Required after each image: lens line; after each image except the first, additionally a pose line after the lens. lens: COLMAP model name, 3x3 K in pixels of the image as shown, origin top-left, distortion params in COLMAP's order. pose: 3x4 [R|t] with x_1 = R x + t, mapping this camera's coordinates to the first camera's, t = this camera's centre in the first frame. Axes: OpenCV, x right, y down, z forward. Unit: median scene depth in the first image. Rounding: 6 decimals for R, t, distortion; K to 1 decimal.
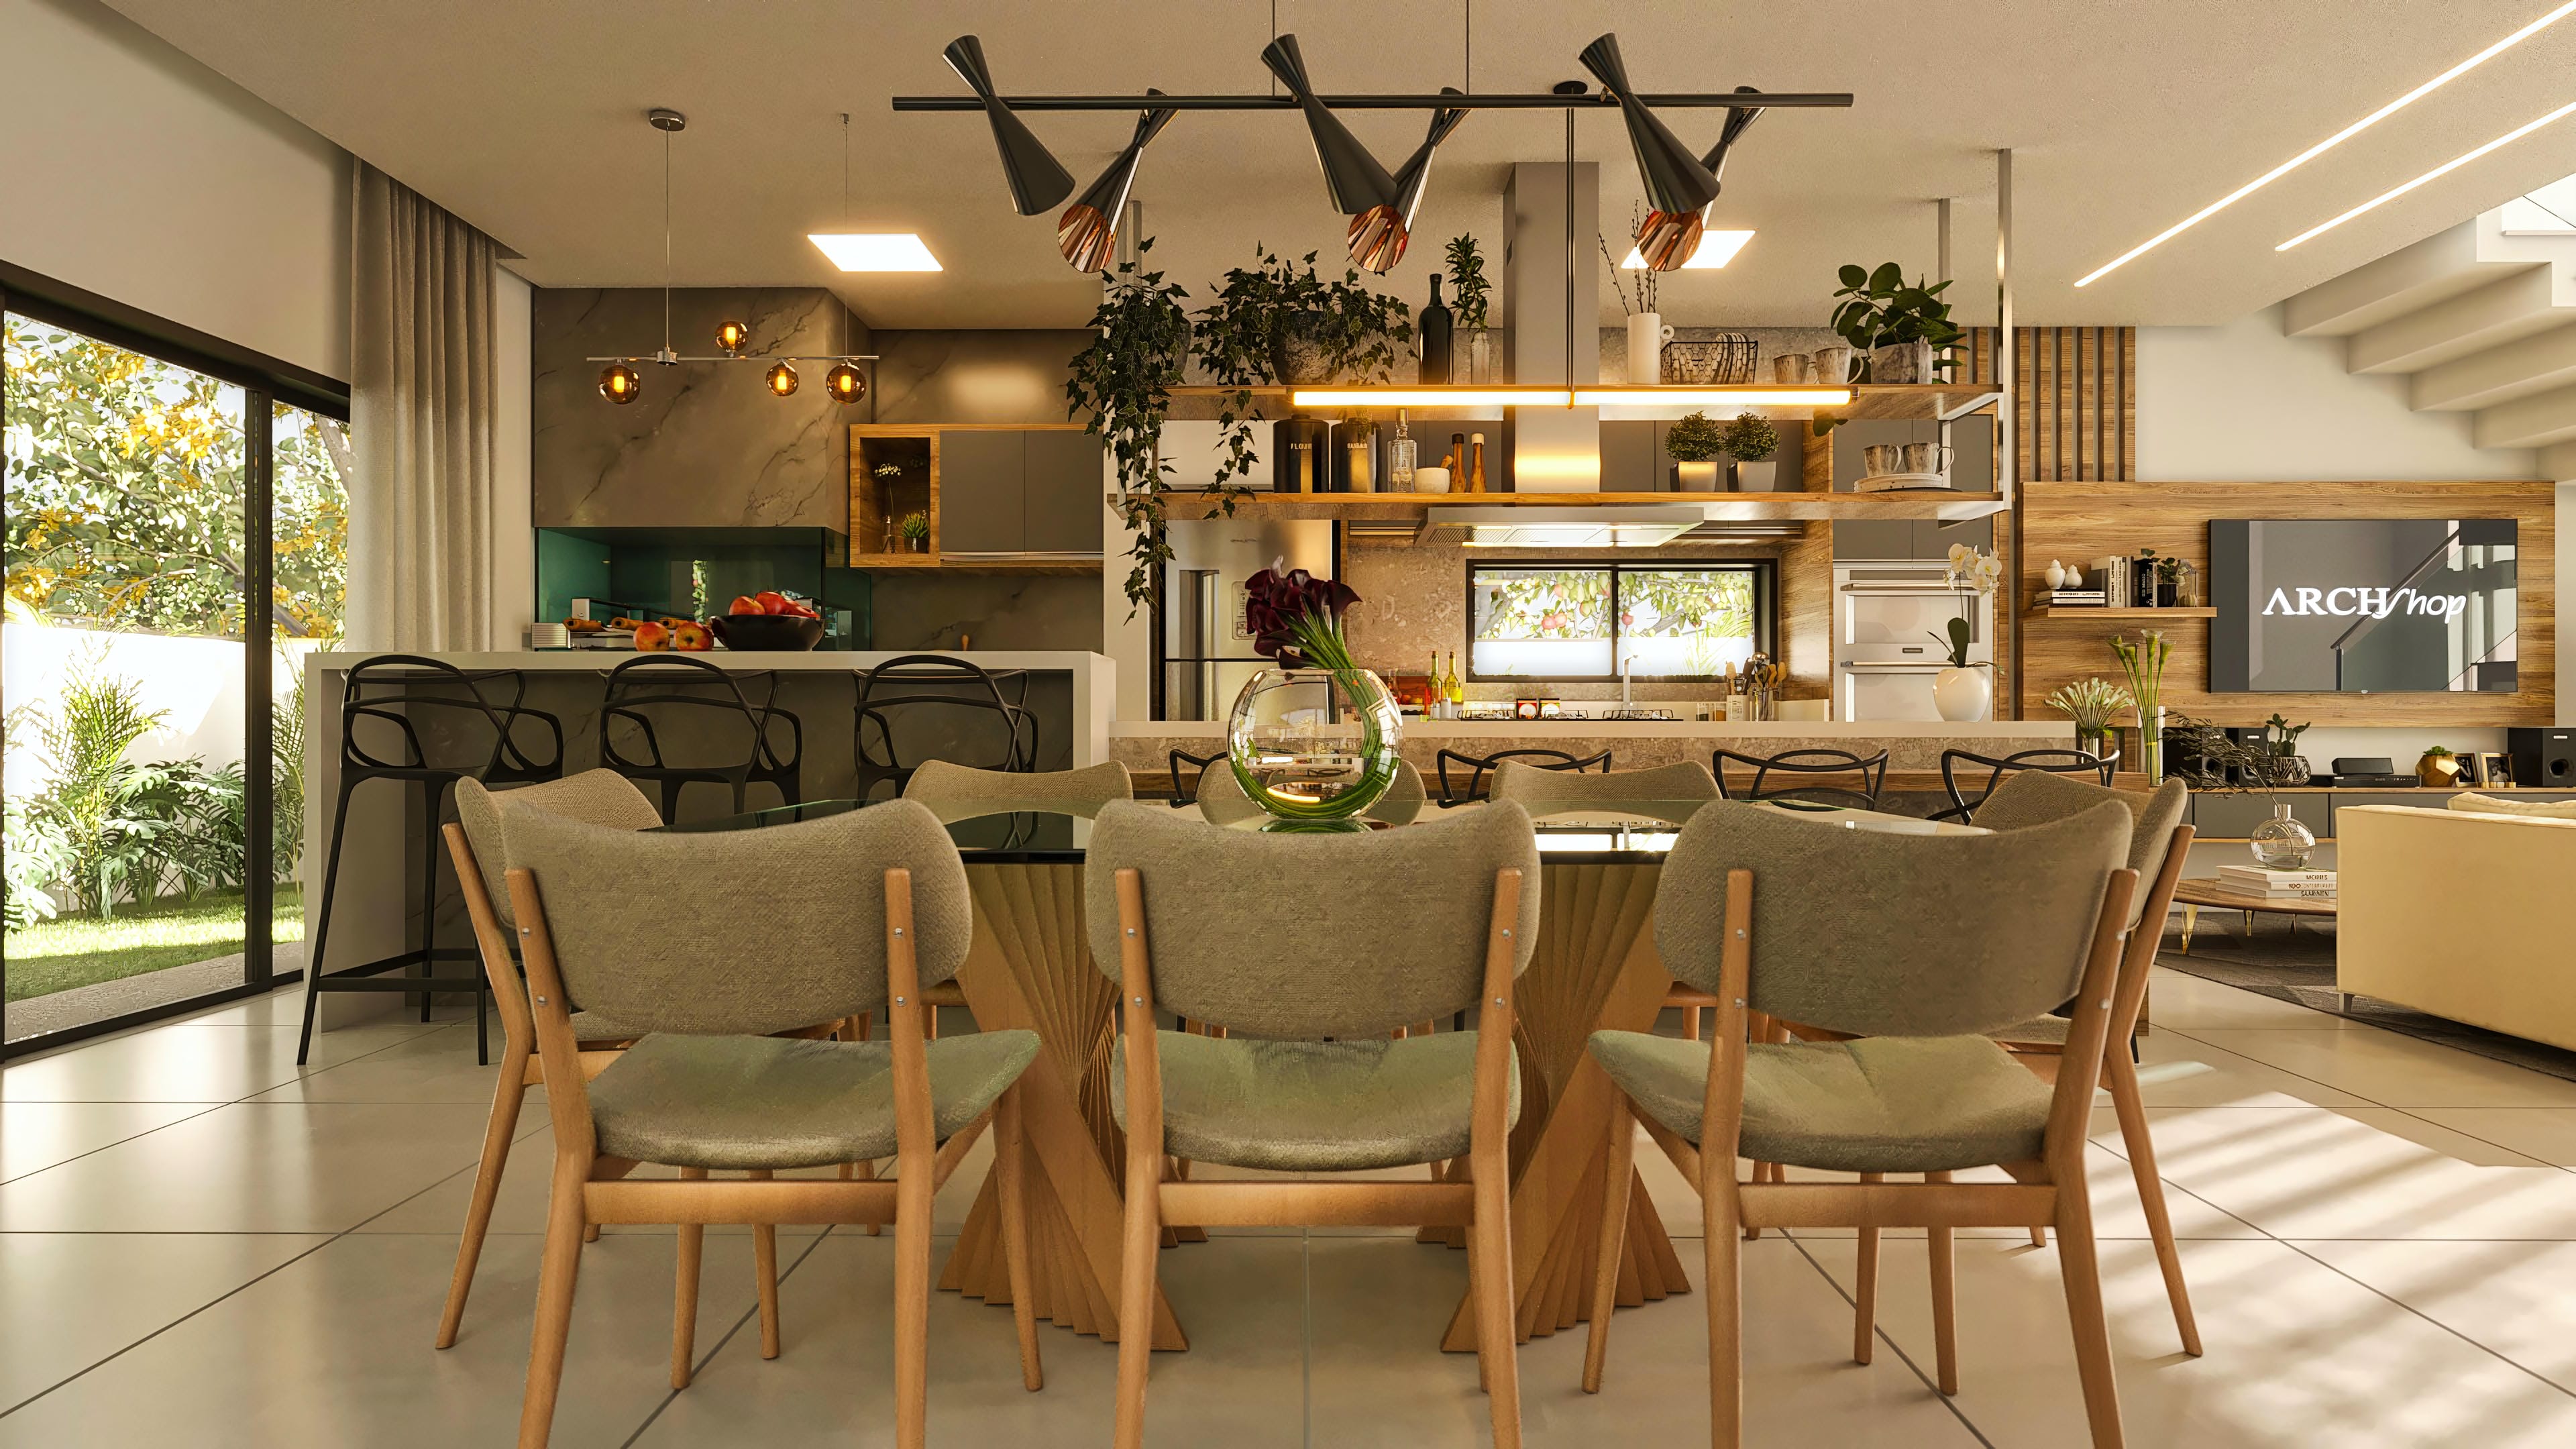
lens RADIAL K [[1383.8, 0, 1288.1], [0, 1383.8, 732.4], [0, 0, 1]] dist [-0.000896, -0.000268]
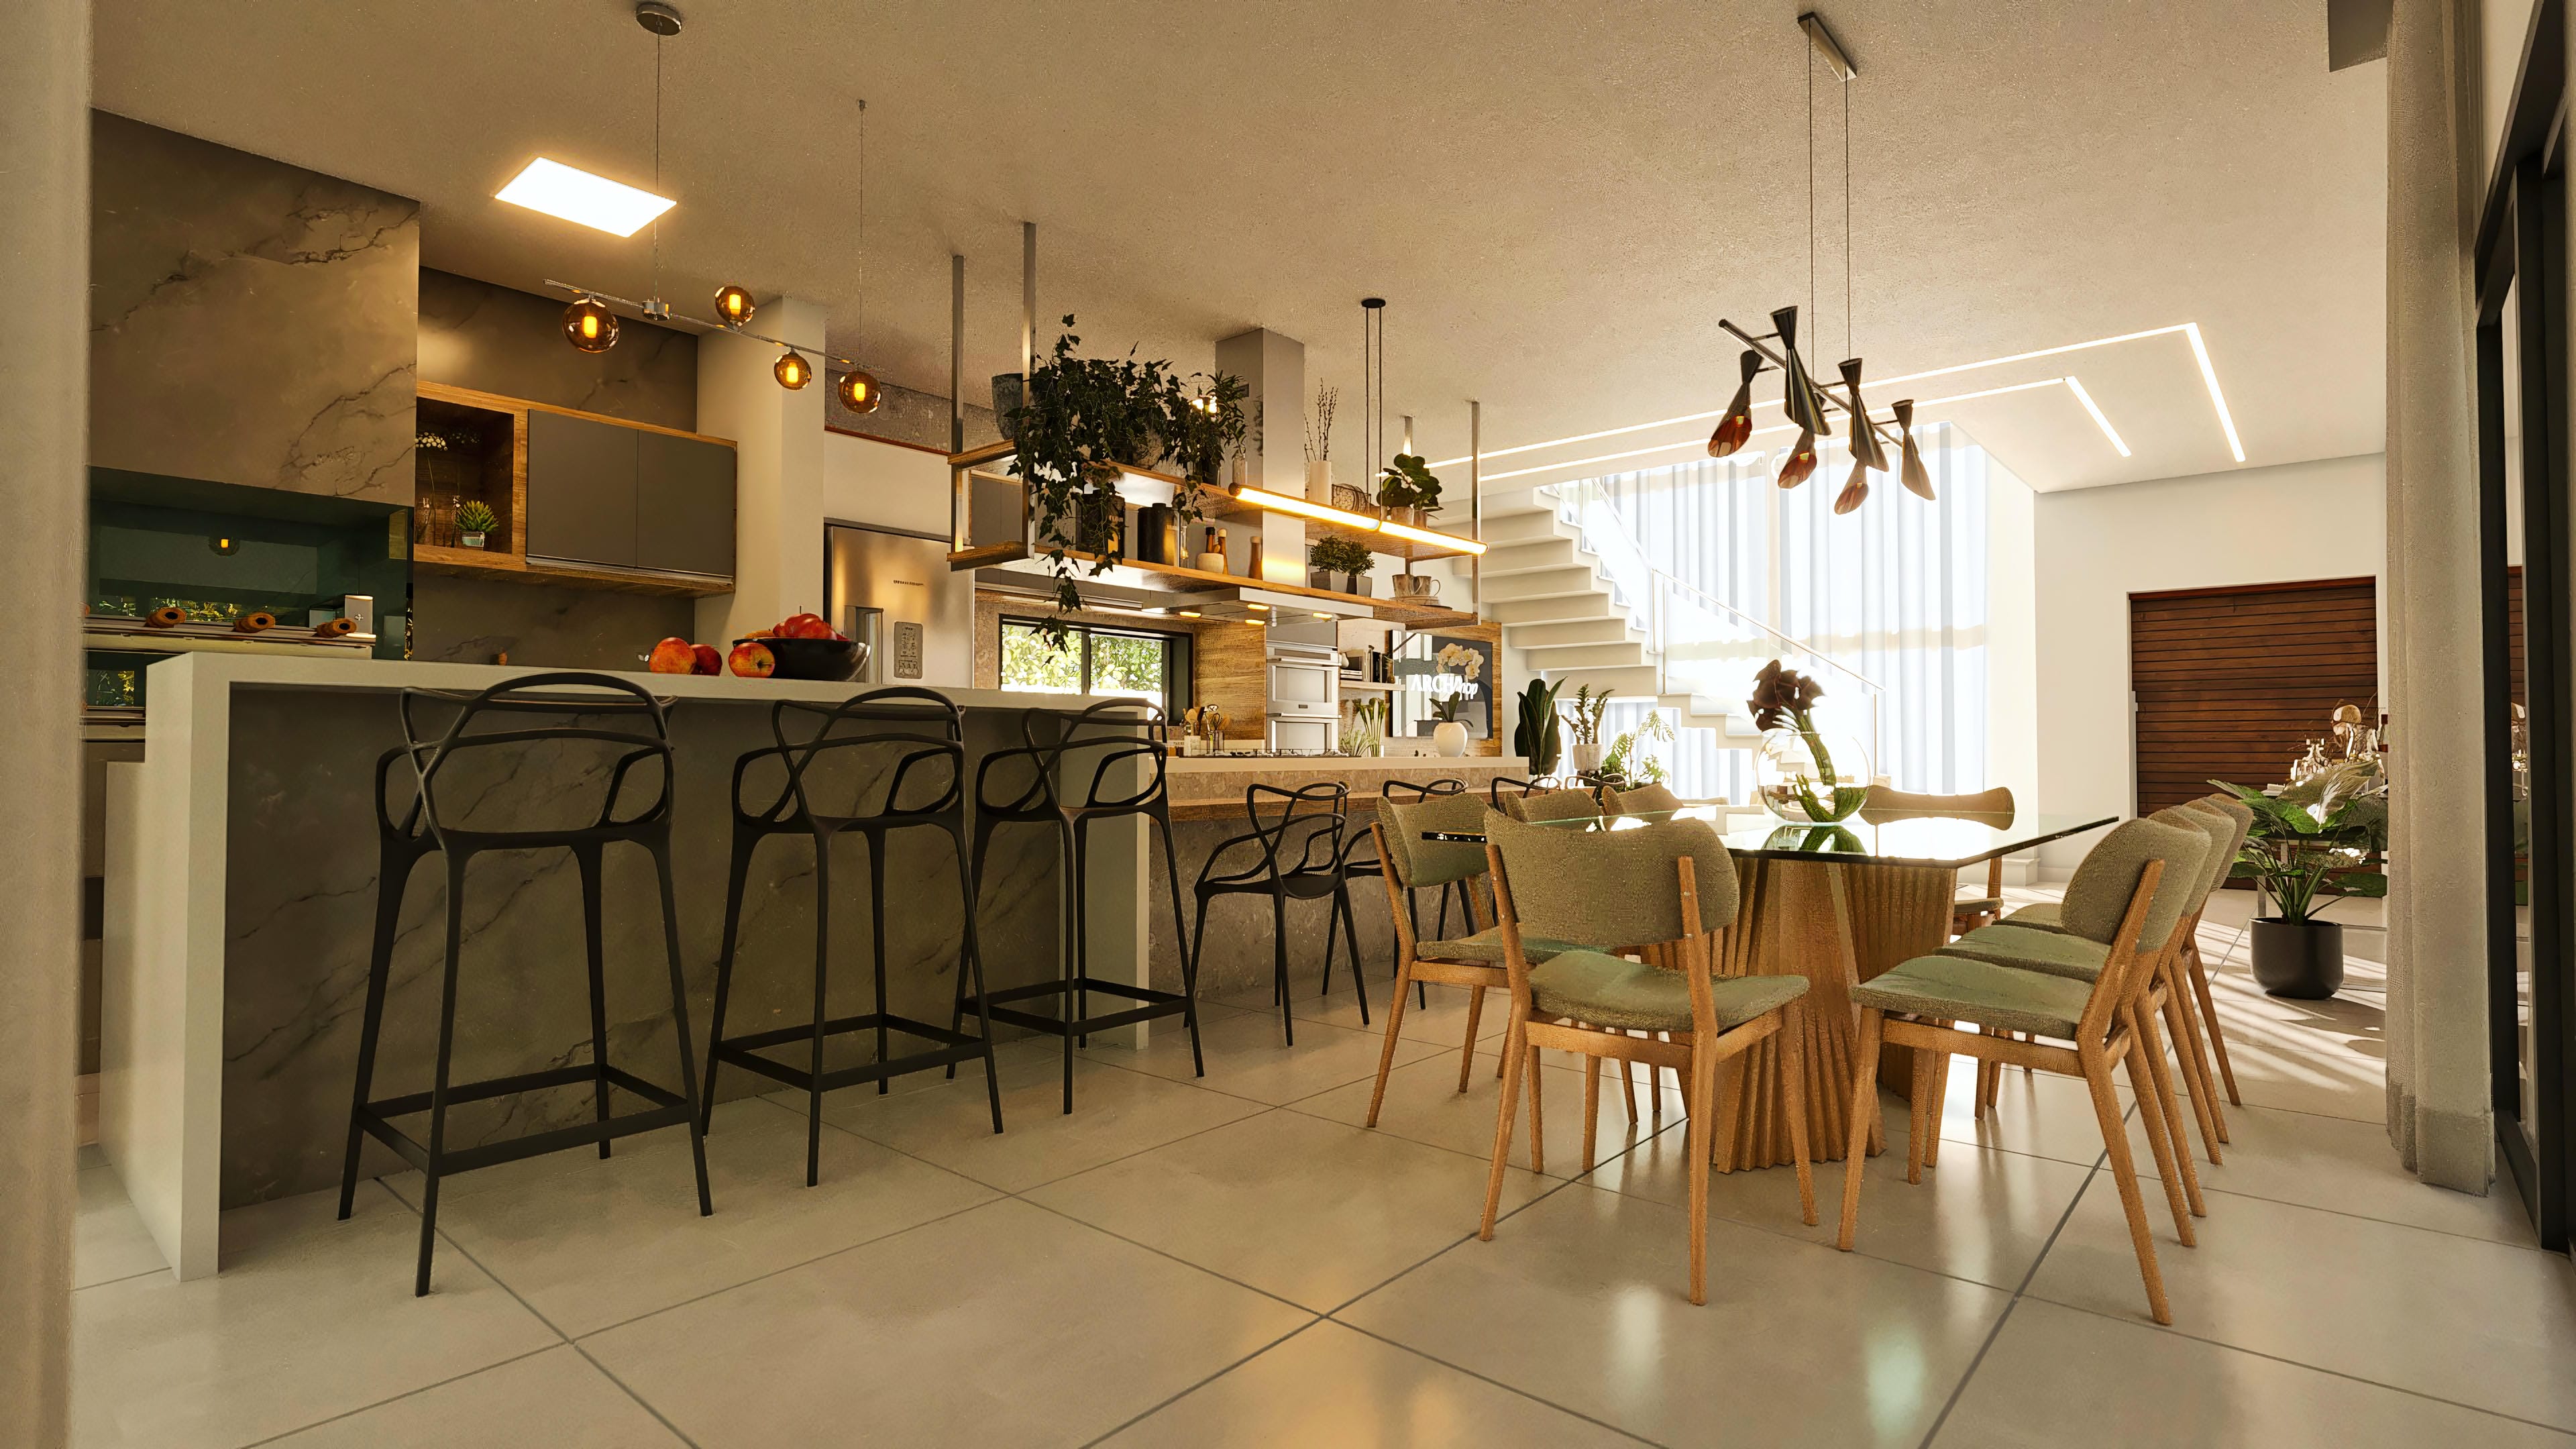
lens RADIAL K [[1228.0, 0, 1284.5], [0, 1228.0, 721.4], [0, 0, 1]] dist [-0.000476, 0.000057]
pose [[0.647854, 0.019180, 0.761523, -0.523966], [0.003531, 0.999597, -0.028180, -0.007602], [-0.761756, 0.020945, 0.647525, 0.181780]]
